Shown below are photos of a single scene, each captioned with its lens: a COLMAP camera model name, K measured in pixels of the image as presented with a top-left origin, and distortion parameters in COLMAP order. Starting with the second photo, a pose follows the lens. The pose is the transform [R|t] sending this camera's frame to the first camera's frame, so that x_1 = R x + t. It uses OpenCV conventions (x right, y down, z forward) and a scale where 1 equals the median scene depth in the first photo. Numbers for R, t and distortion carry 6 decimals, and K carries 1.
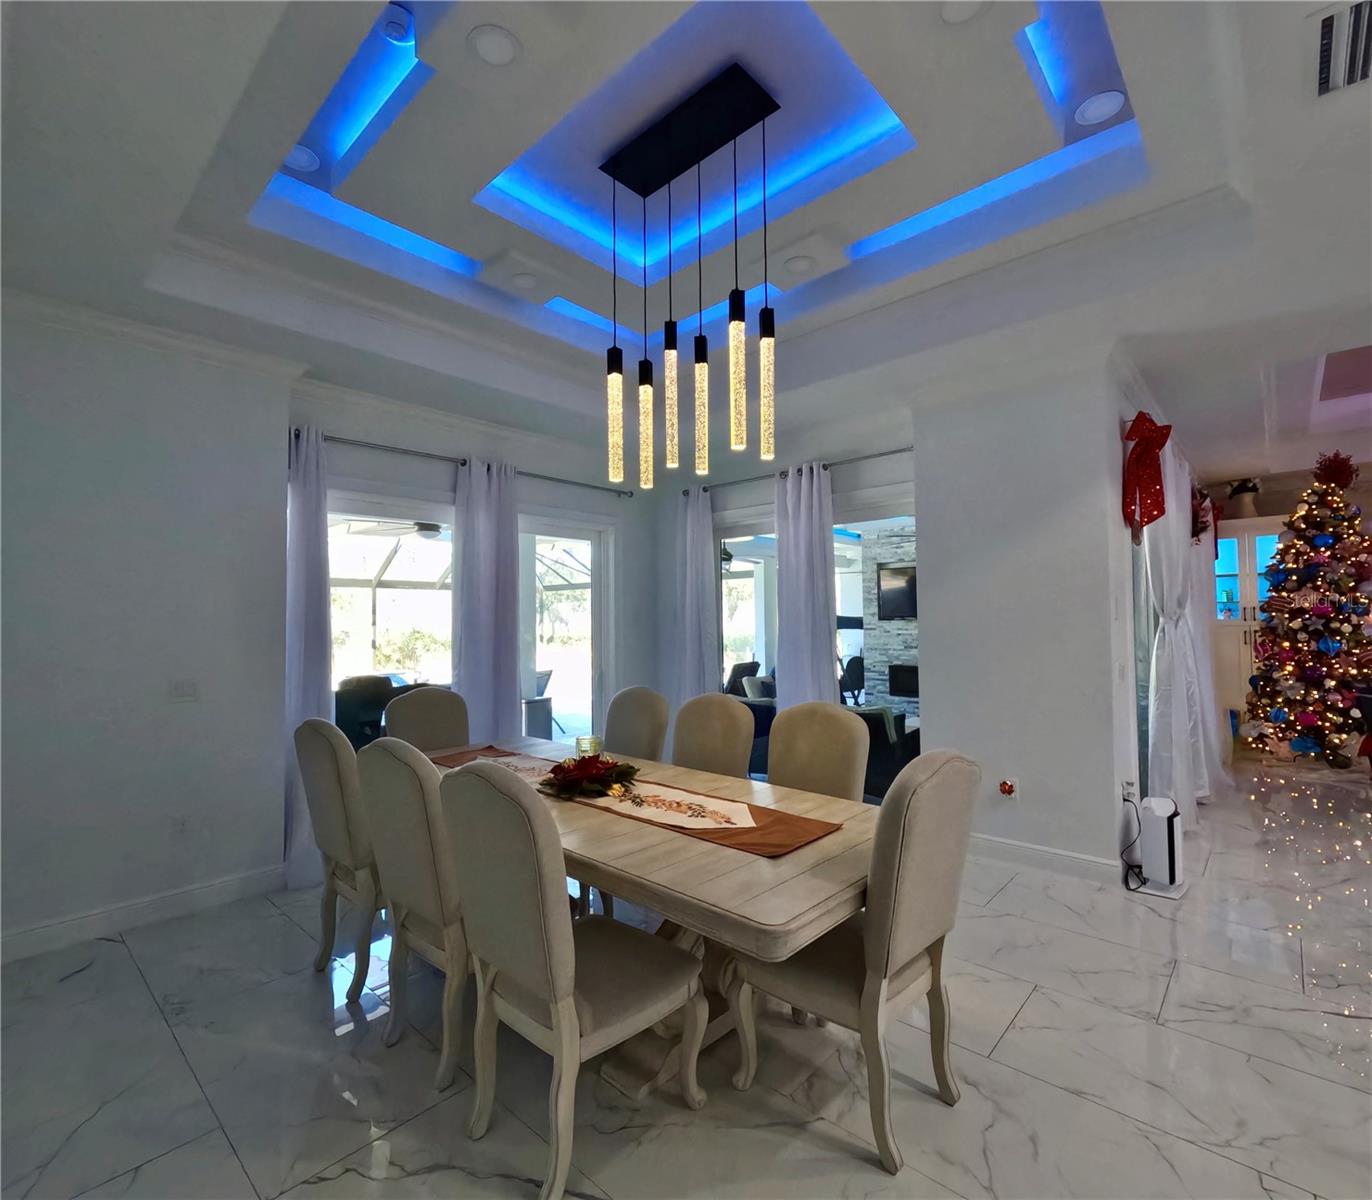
lens RADIAL K [[653.6, 0, 686.0], [0, 653.6, 600.0], [0, 0, 1]] dist [-0.001008, 0.001048]
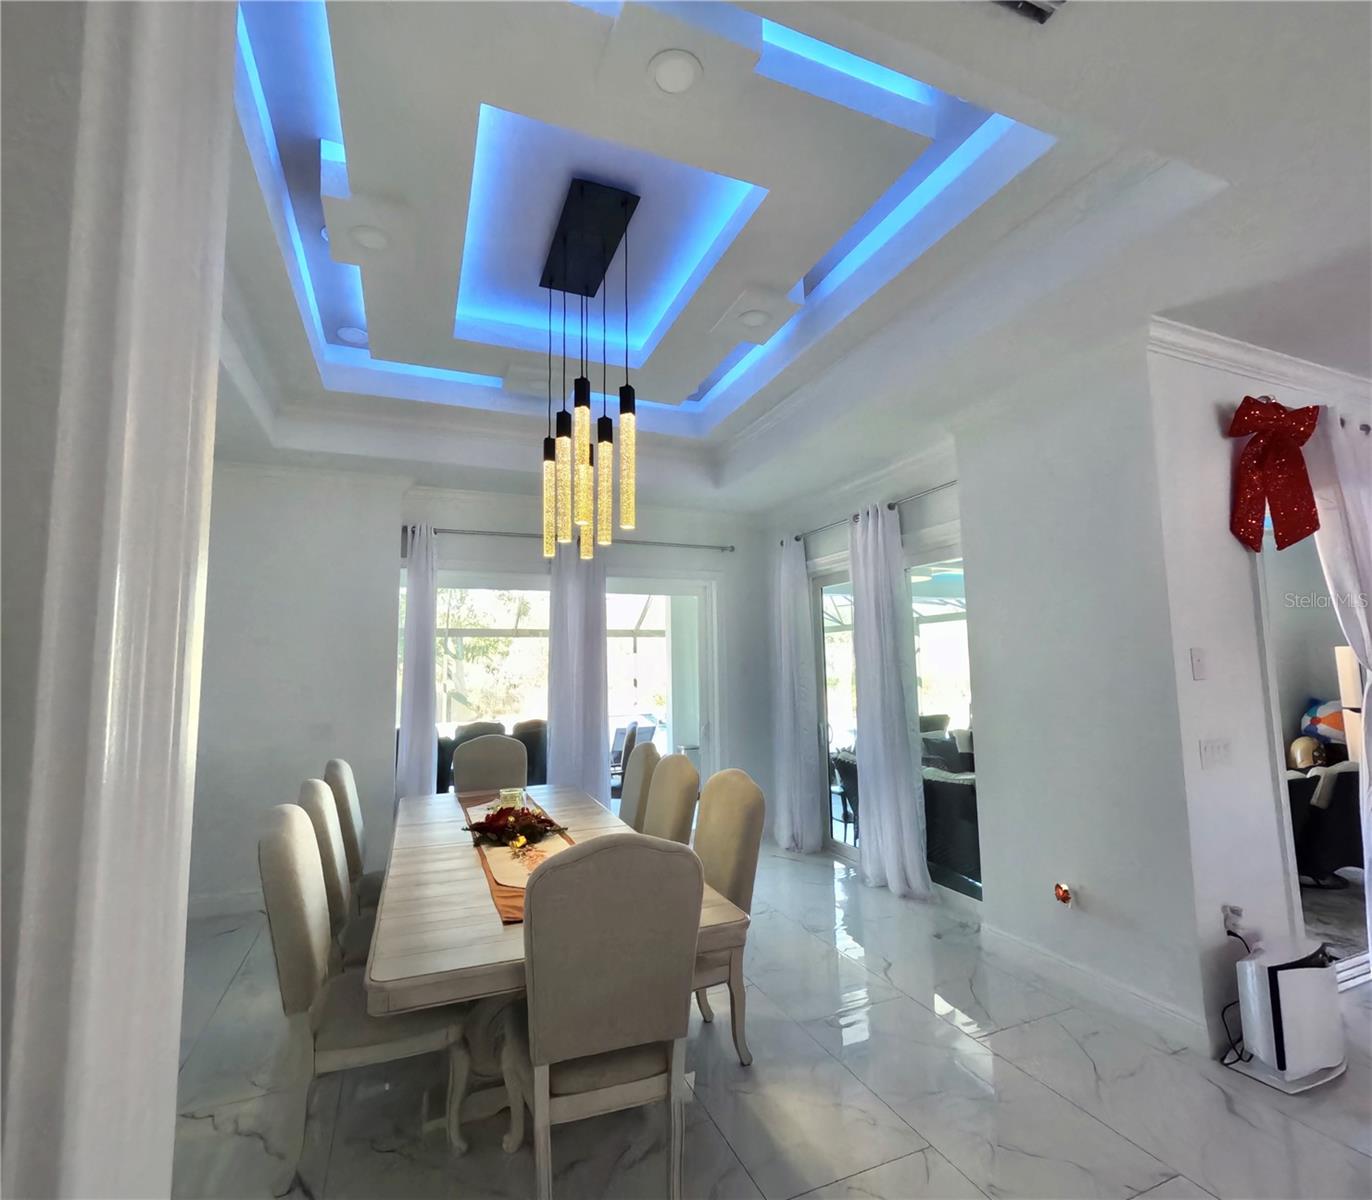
lens RADIAL K [[657.7, 0, 686.0], [0, 657.7, 600.0], [0, 0, 1]] dist [0.001008, 0.000108]
pose [[0.907197, -0.045821, -0.418204, 0.421201], [0.019150, 0.997518, -0.067754, -0.021096], [0.420270, 0.053457, 0.905823, 0.069428]]
